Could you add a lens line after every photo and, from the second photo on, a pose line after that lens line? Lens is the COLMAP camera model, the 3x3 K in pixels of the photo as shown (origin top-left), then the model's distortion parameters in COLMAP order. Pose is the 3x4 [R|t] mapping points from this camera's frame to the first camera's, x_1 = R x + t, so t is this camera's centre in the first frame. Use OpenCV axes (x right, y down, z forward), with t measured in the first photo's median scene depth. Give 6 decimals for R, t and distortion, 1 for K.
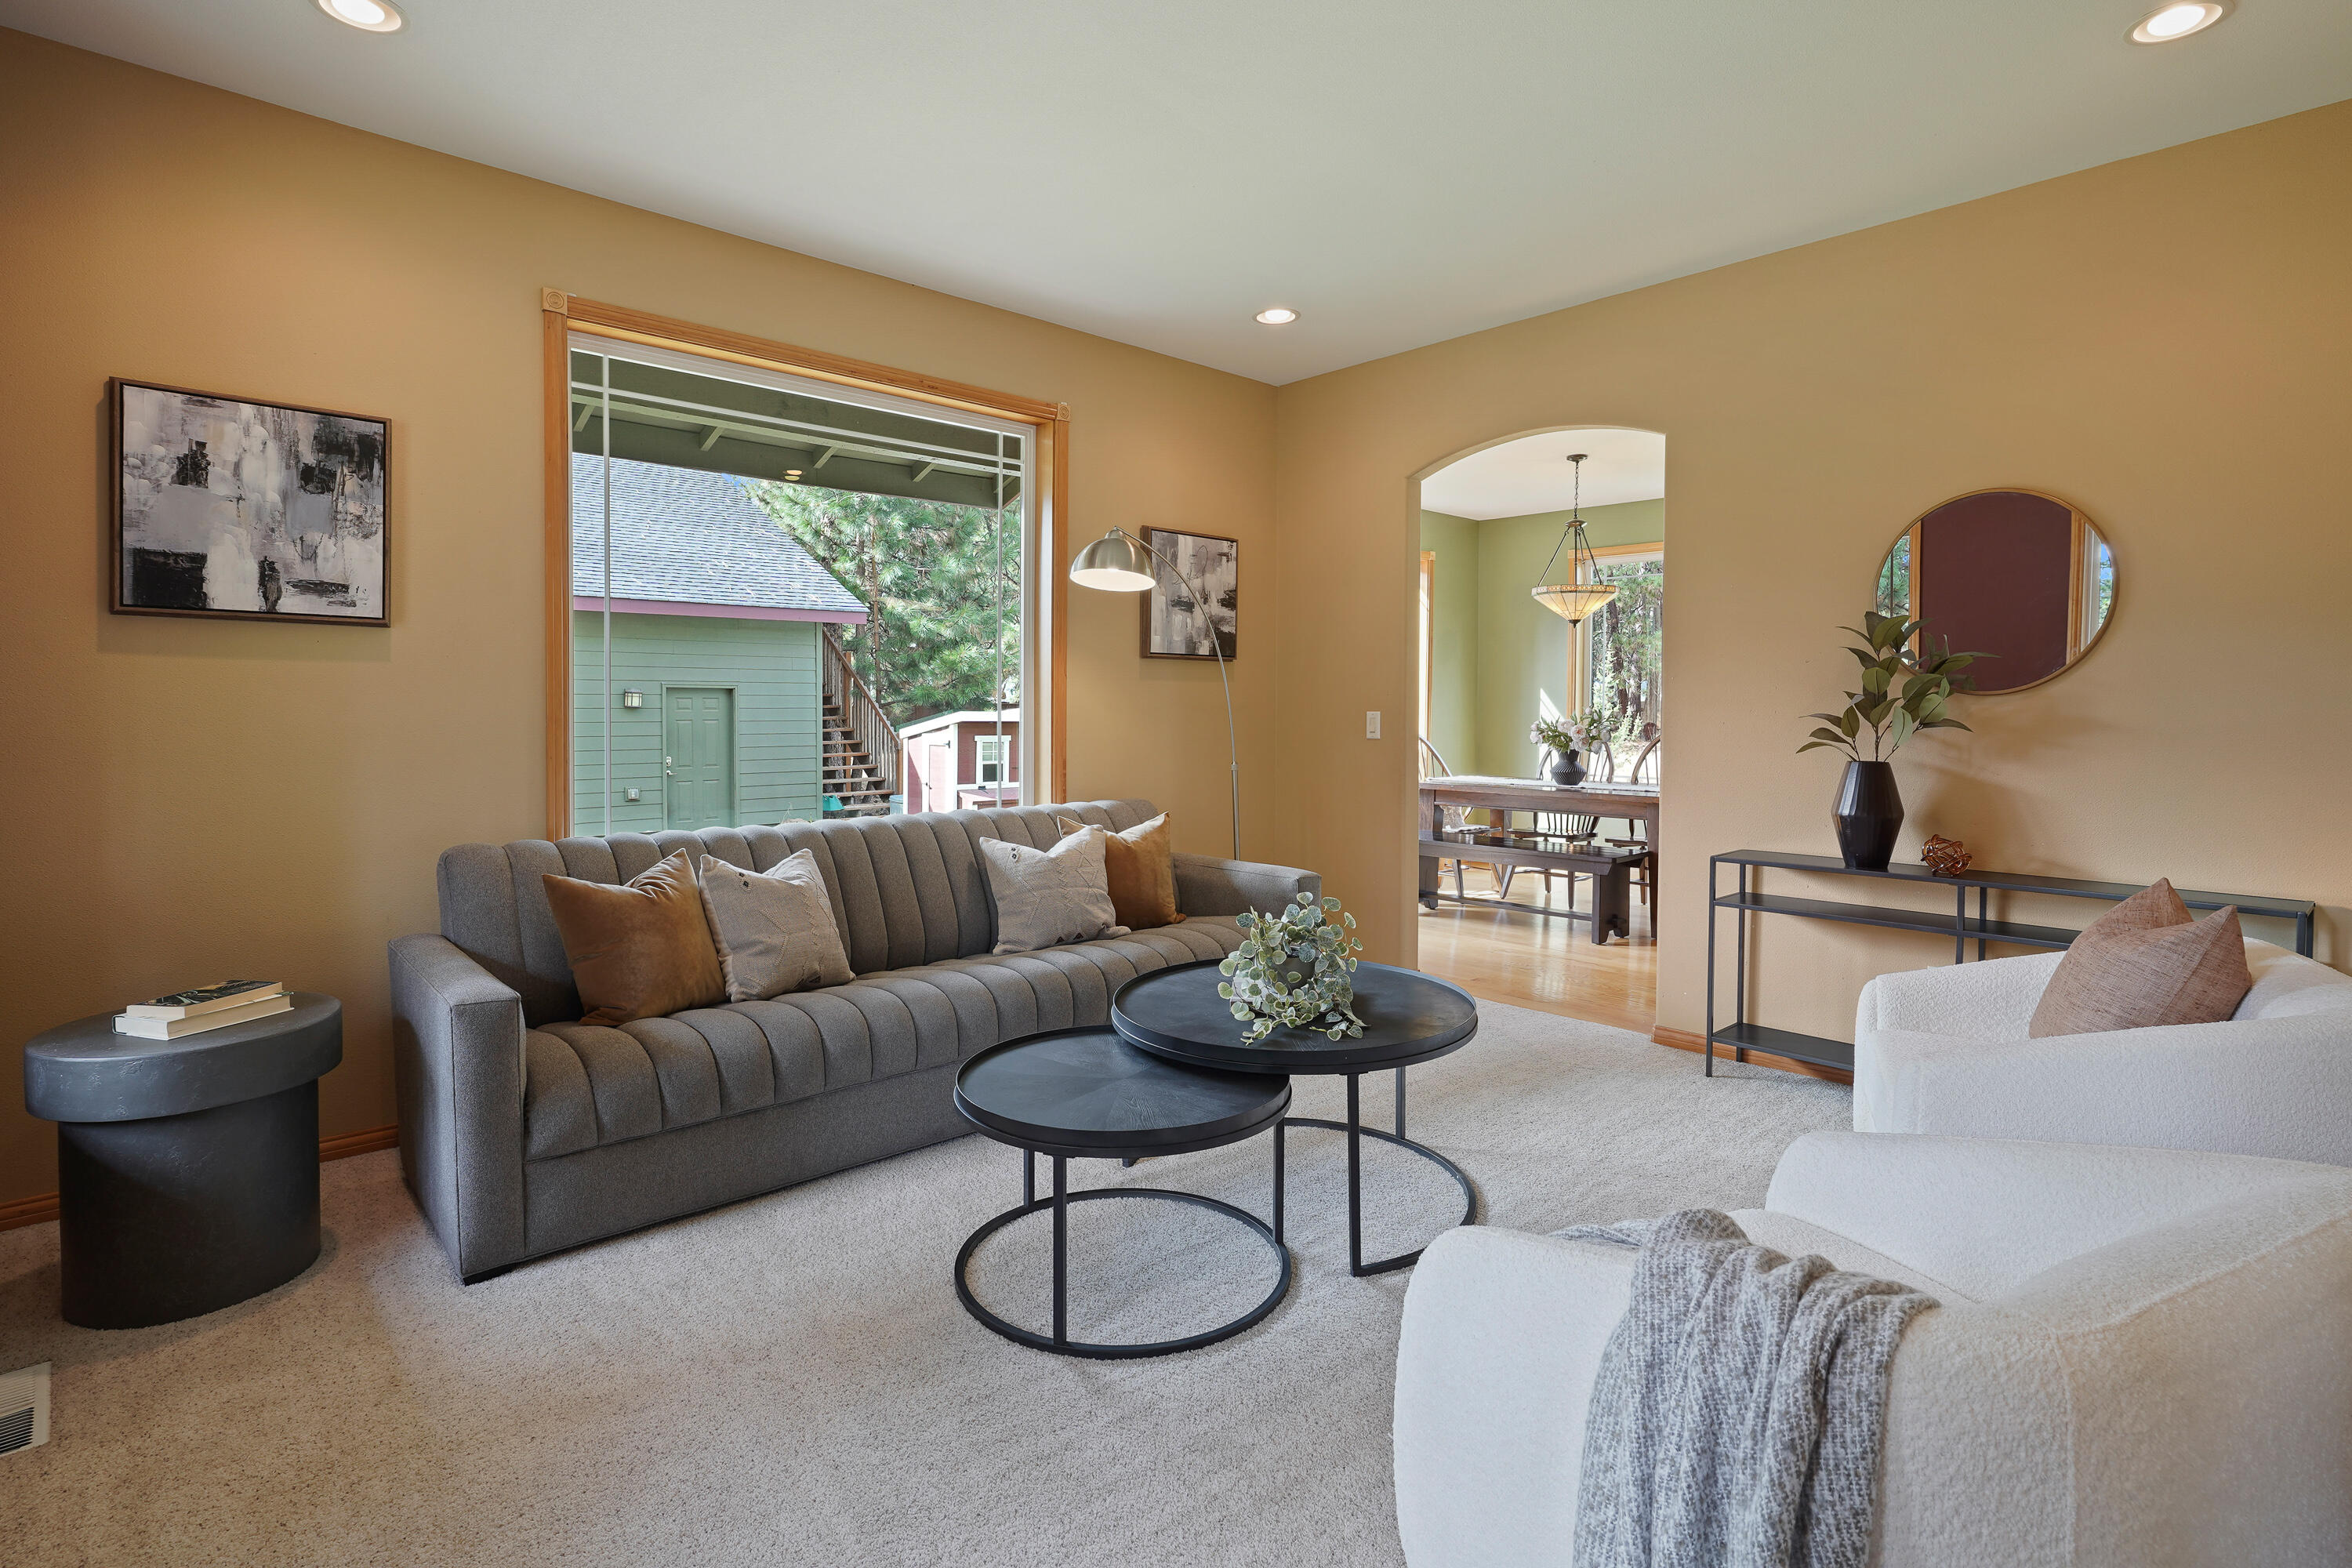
lens RADIAL K [[1178.4, 0, 1197.0], [0, 1178.4, 745.2], [0, 0, 1]] dist [-0.012333, 0.003330]
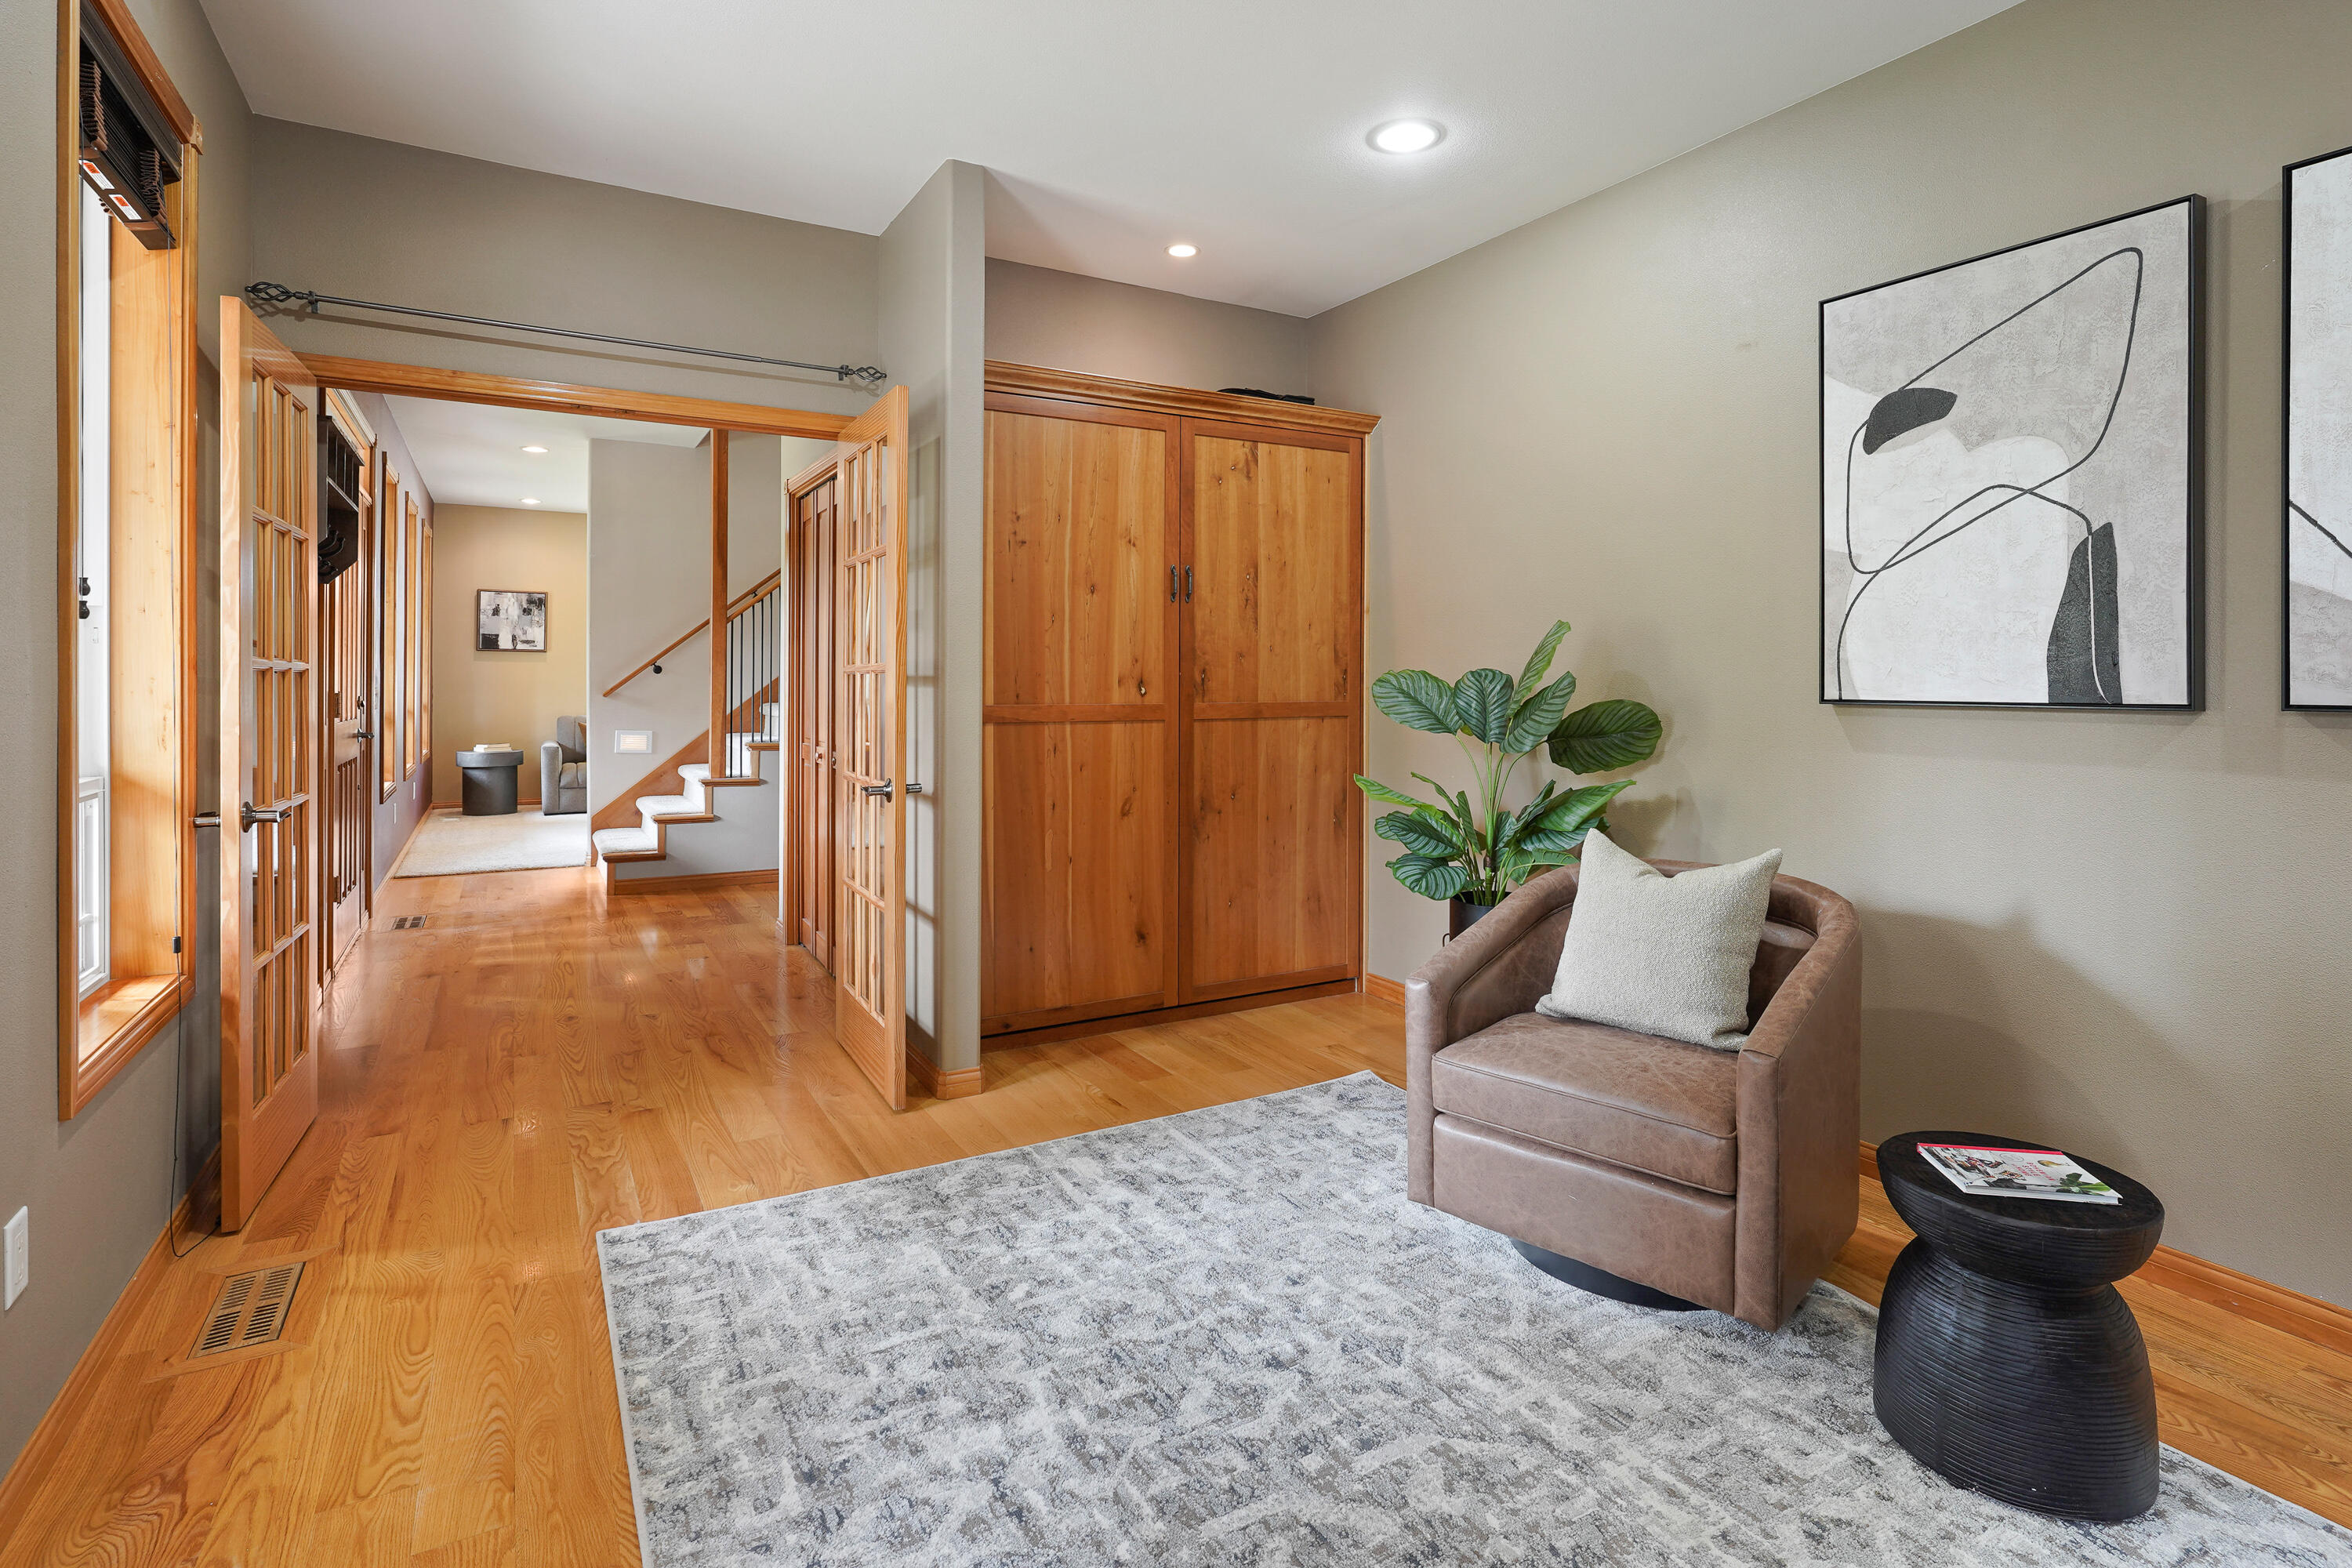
lens RADIAL K [[1178.4, 0, 1169.8], [0, 1178.4, 676.0], [0, 0, 1]] dist [-0.012333, 0.003330]
pose [[0.973069, -0.002115, -0.230504, 2.049822], [-0.005479, 0.999463, -0.032300, 0.077055], [0.230449, 0.032693, 0.972535, -2.095607]]
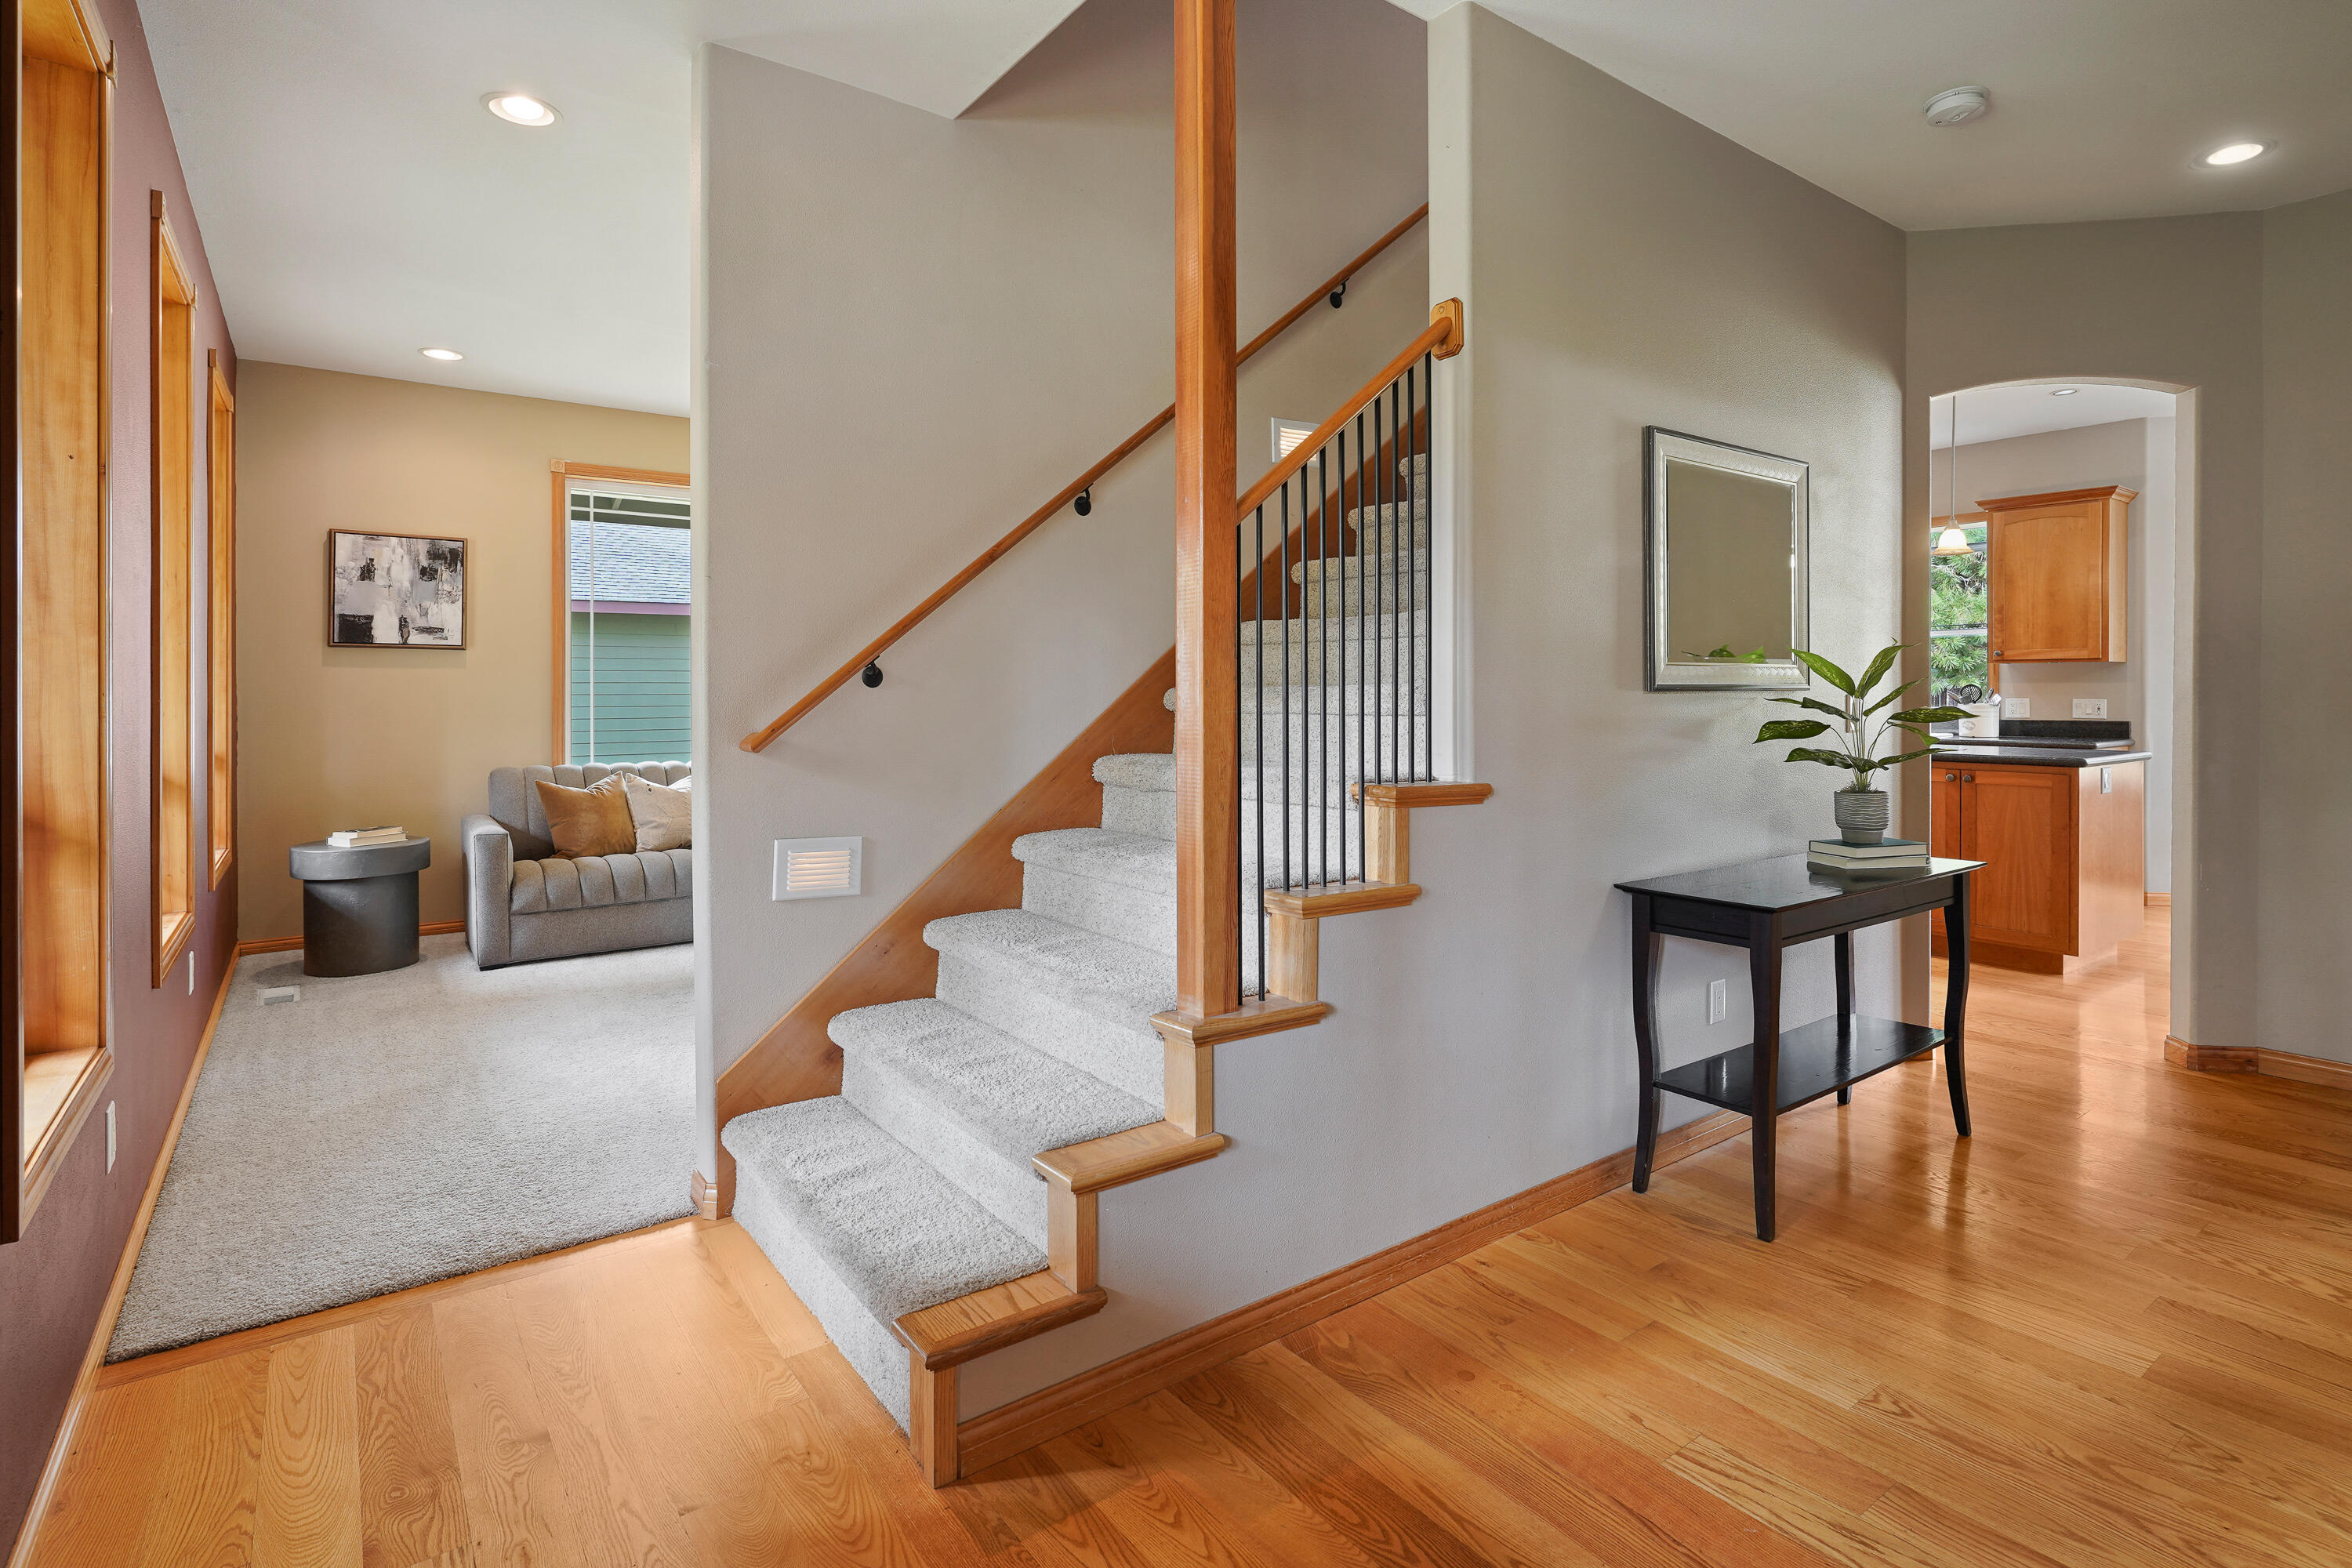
lens RADIAL K [[1178.4, 0, 1202.0], [0, 1178.4, 697.4], [0, 0, 1]] dist [-0.012333, 0.003330]
pose [[0.994687, -0.005546, -0.102798, 0.720533], [0.002891, 0.999659, -0.025965, 0.028593], [0.102907, 0.025529, 0.994363, -0.790358]]
